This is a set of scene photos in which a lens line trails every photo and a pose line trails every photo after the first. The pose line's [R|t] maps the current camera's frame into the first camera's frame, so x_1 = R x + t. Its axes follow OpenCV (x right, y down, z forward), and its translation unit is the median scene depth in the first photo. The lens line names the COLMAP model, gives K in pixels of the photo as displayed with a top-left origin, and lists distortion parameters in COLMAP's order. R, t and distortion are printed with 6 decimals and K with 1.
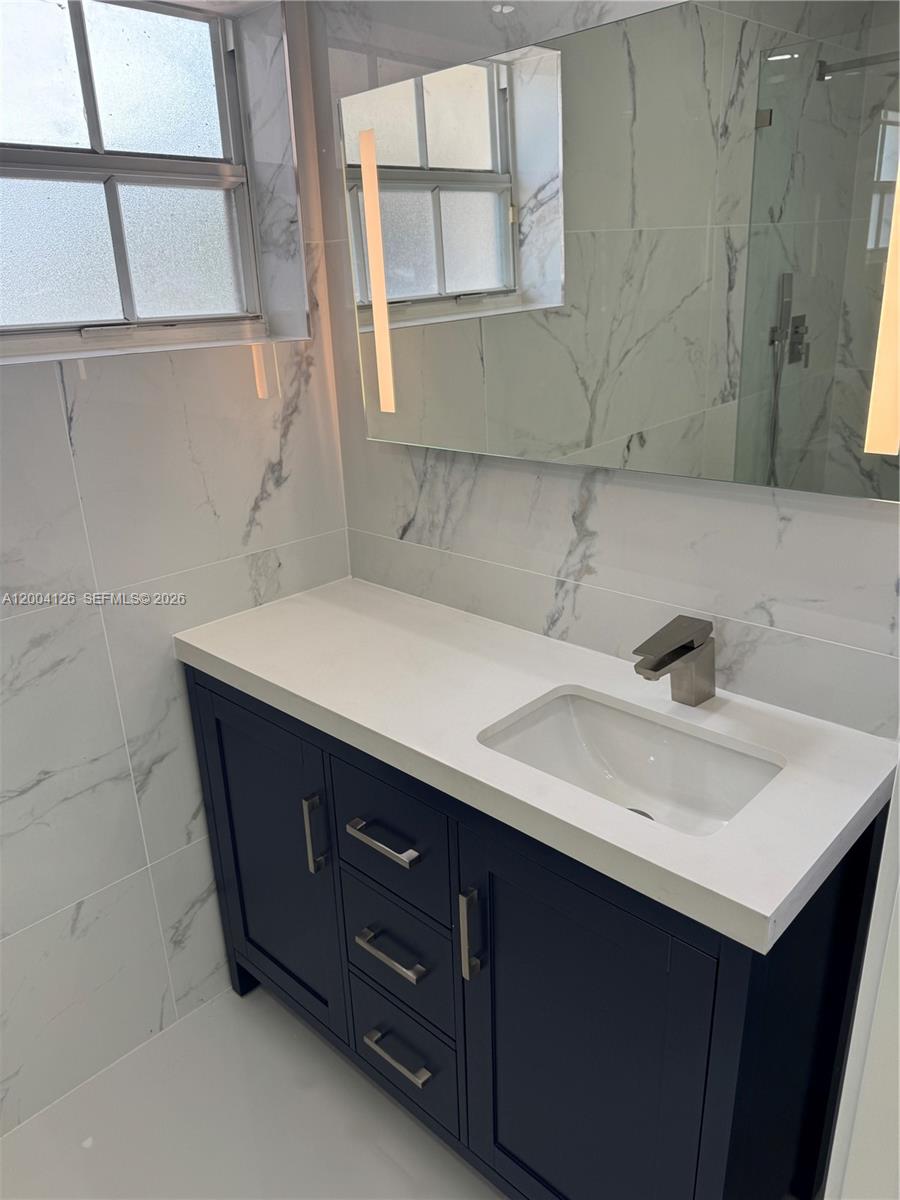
lens RADIAL K [[858.1, 0, 450.0], [0, 858.1, 600.0], [0, 0, 1]] dist [-0.001669, -0.000516]
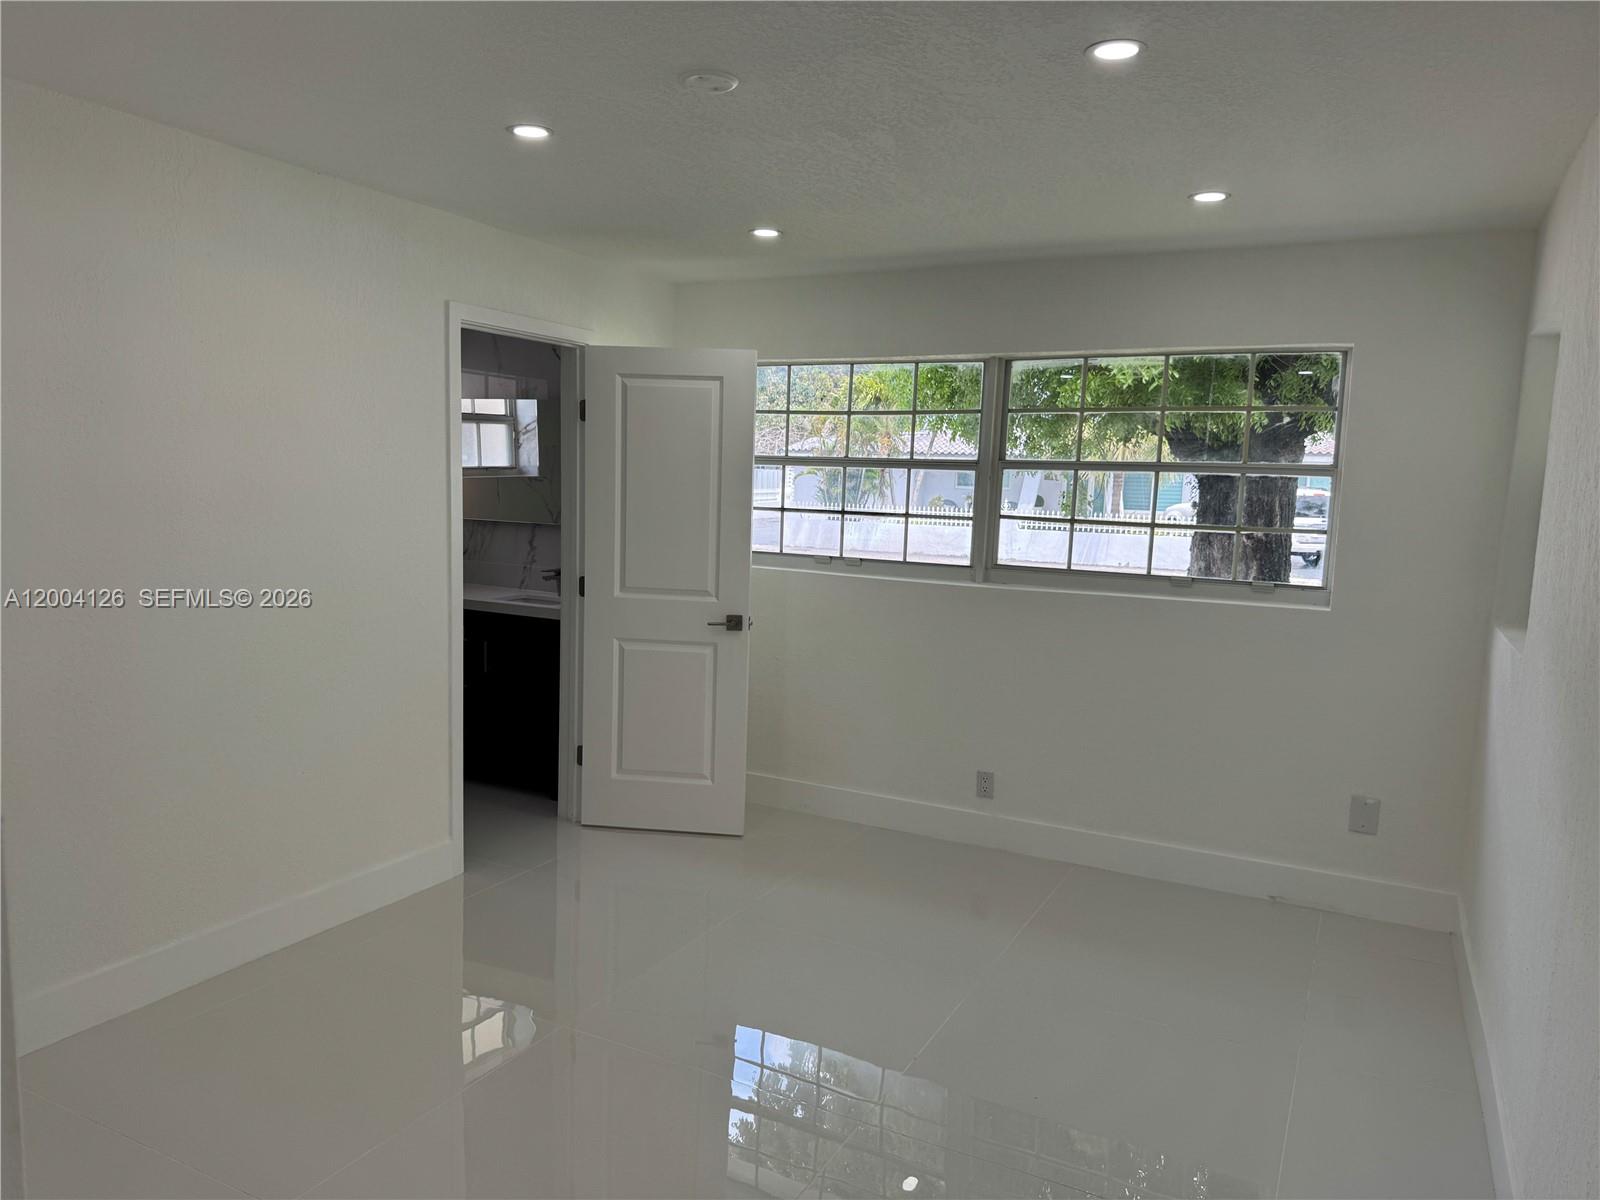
lens RADIAL K [[1107.5, 0, 800.0], [0, 1107.5, 600.0], [0, 0, 1]] dist [0.204947, 0.000023]
pose [[0.958689, 0.034698, 0.282333, -0.027281], [0.033157, 0.972136, -0.232062, 0.665365], [-0.282518, 0.231837, 0.930825, -1.819572]]
